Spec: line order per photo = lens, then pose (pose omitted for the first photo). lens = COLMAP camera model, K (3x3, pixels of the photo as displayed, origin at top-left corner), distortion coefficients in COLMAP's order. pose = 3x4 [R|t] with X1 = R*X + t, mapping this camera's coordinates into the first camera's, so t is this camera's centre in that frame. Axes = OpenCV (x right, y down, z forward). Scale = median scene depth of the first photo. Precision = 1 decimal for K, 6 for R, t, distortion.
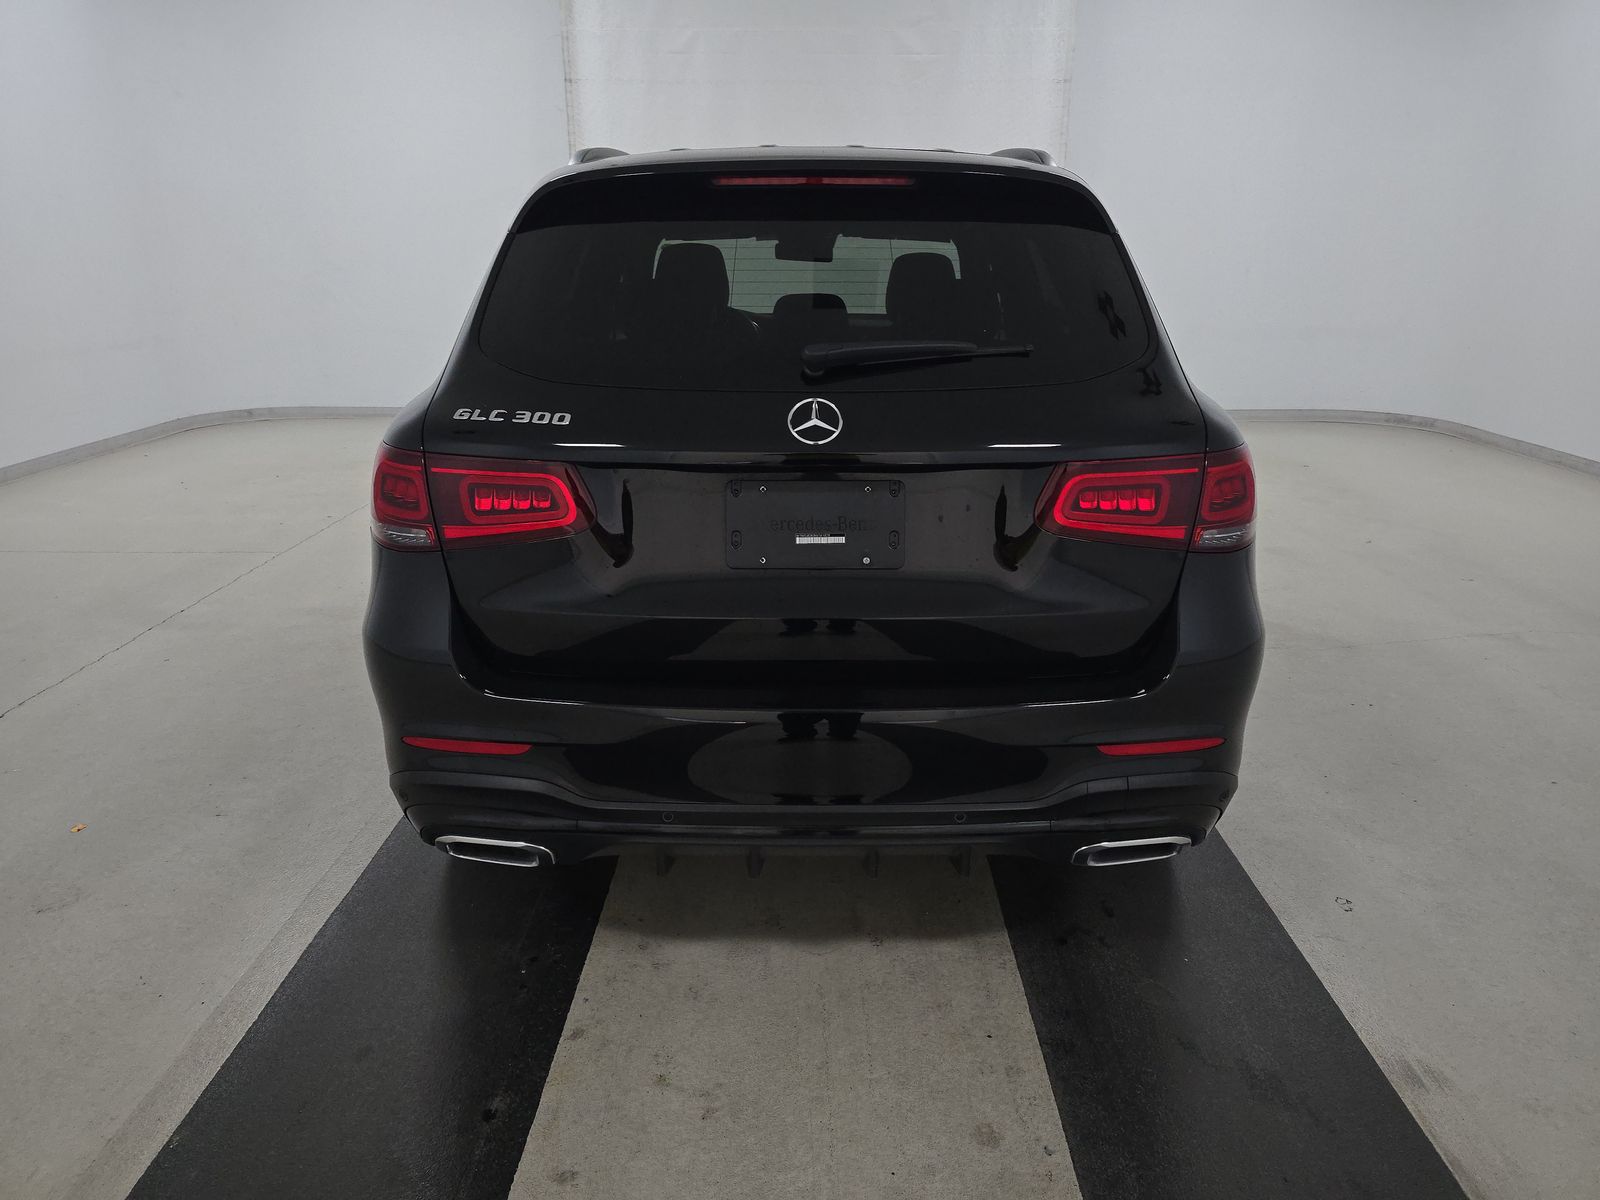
lens RADIAL K [[1065.8, 0, 800.0], [0, 1065.8, 600.0], [0, 0, 1]] dist [0.061063, -0.055482]
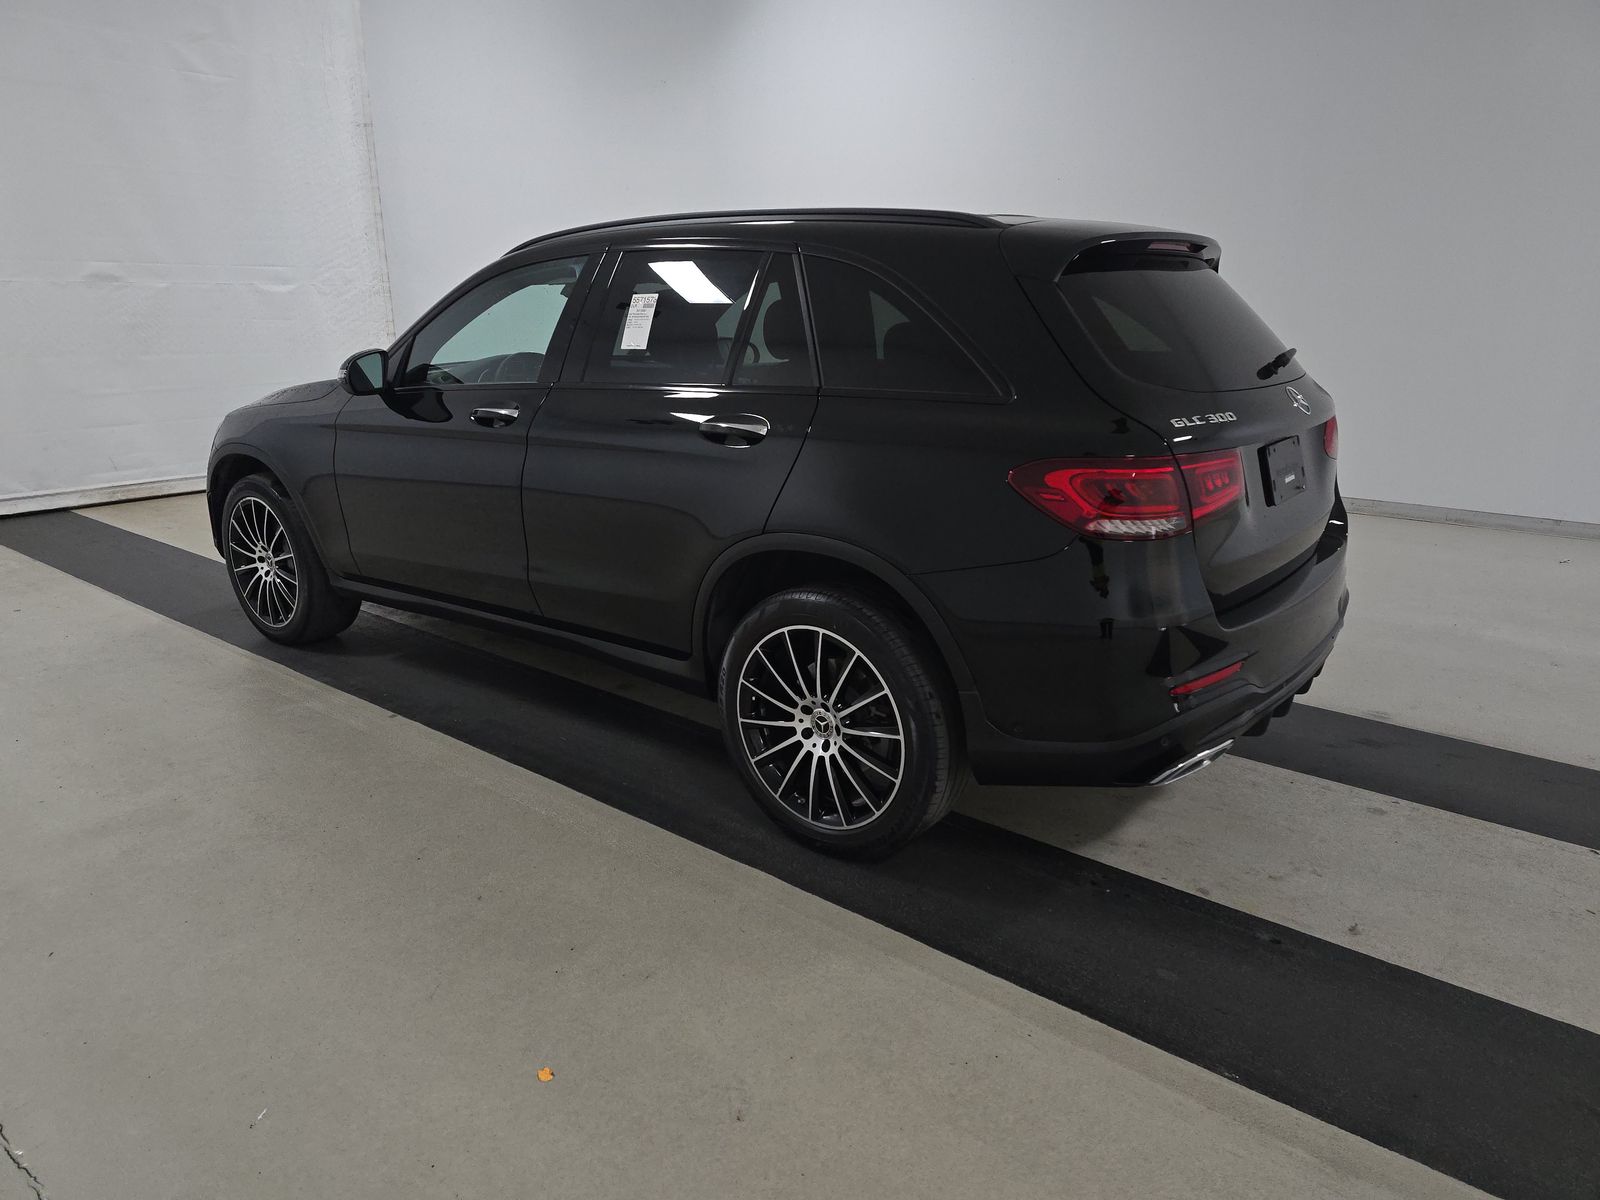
lens RADIAL K [[1065.8, 0, 800.0], [0, 1065.8, 600.0], [0, 0, 1]] dist [0.061063, -0.055482]
pose [[0.615872, -0.217787, 0.757147, -1.315939], [0.245272, 0.966276, 0.078435, -0.147326], [-0.748695, 0.137401, 0.648519, 0.439073]]
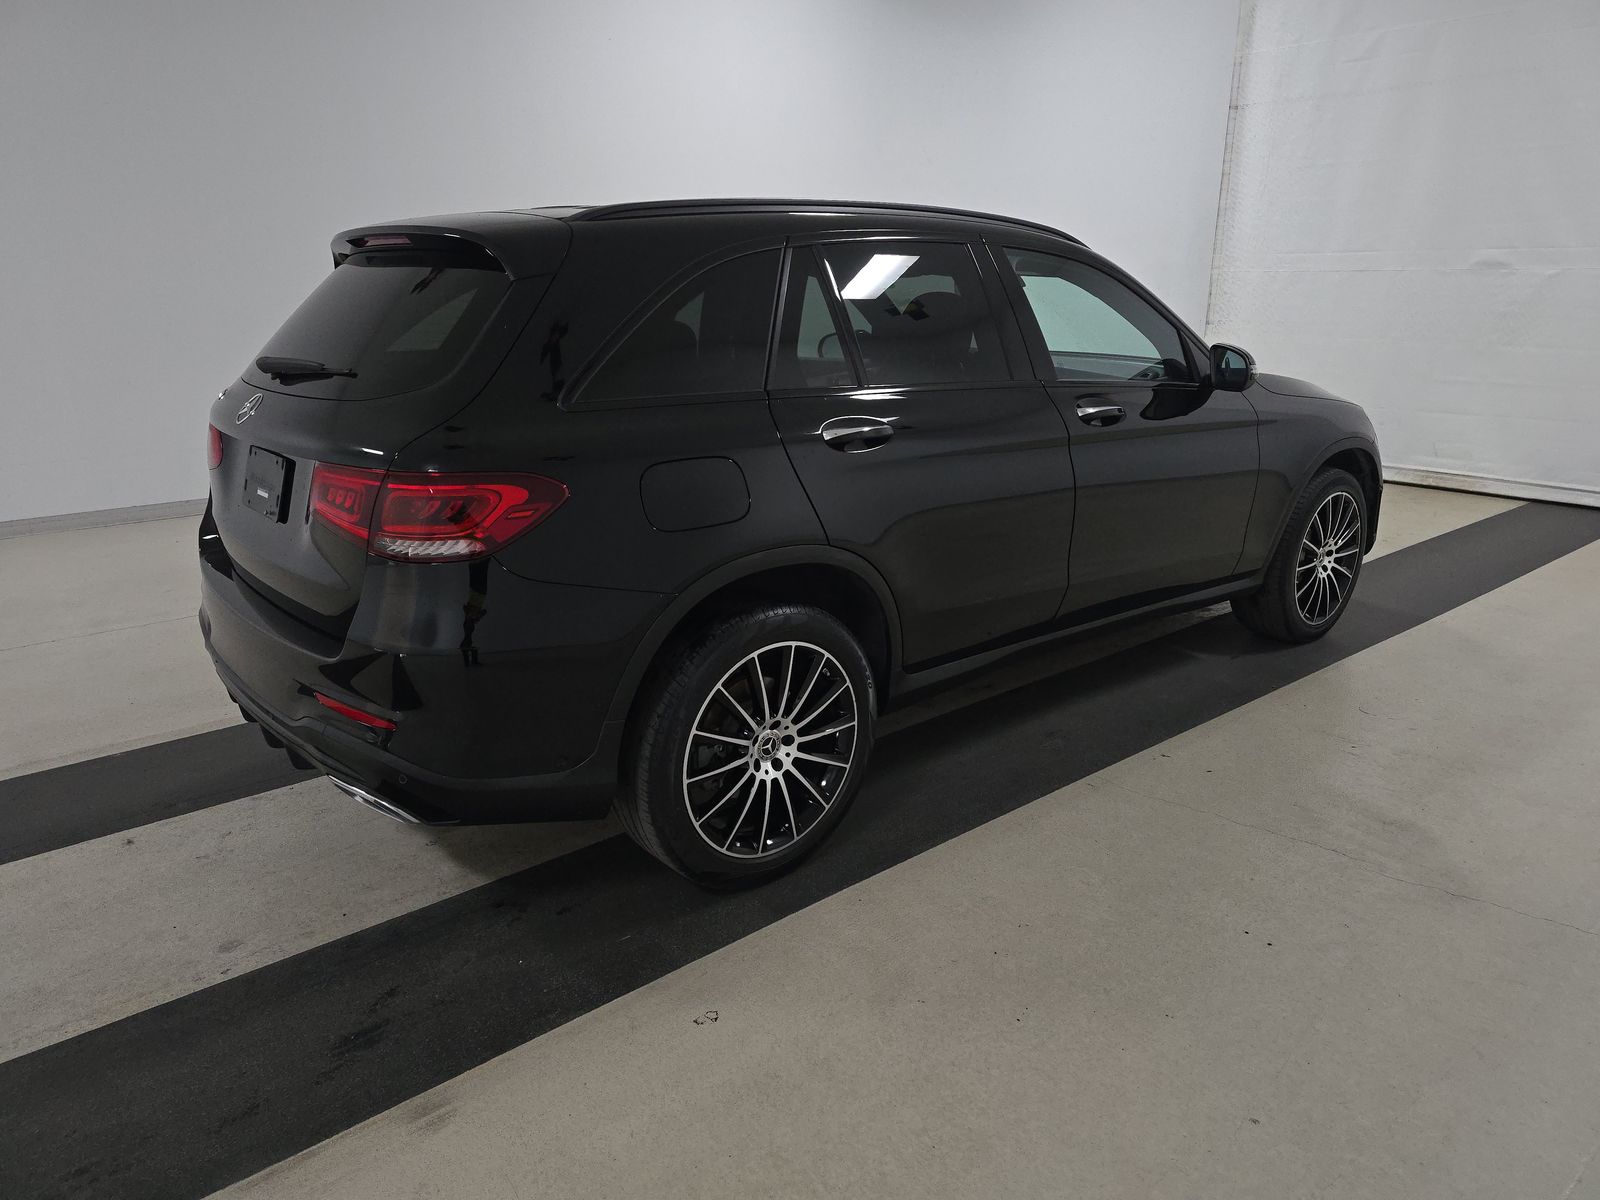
lens RADIAL K [[1065.8, 0, 800.0], [0, 1065.8, 600.0], [0, 0, 1]] dist [0.061063, -0.055482]
pose [[0.643904, 0.213187, -0.734806, 1.264175], [-0.231590, 0.969651, 0.078381, -0.159298], [0.729215, 0.119704, 0.673734, 0.459561]]
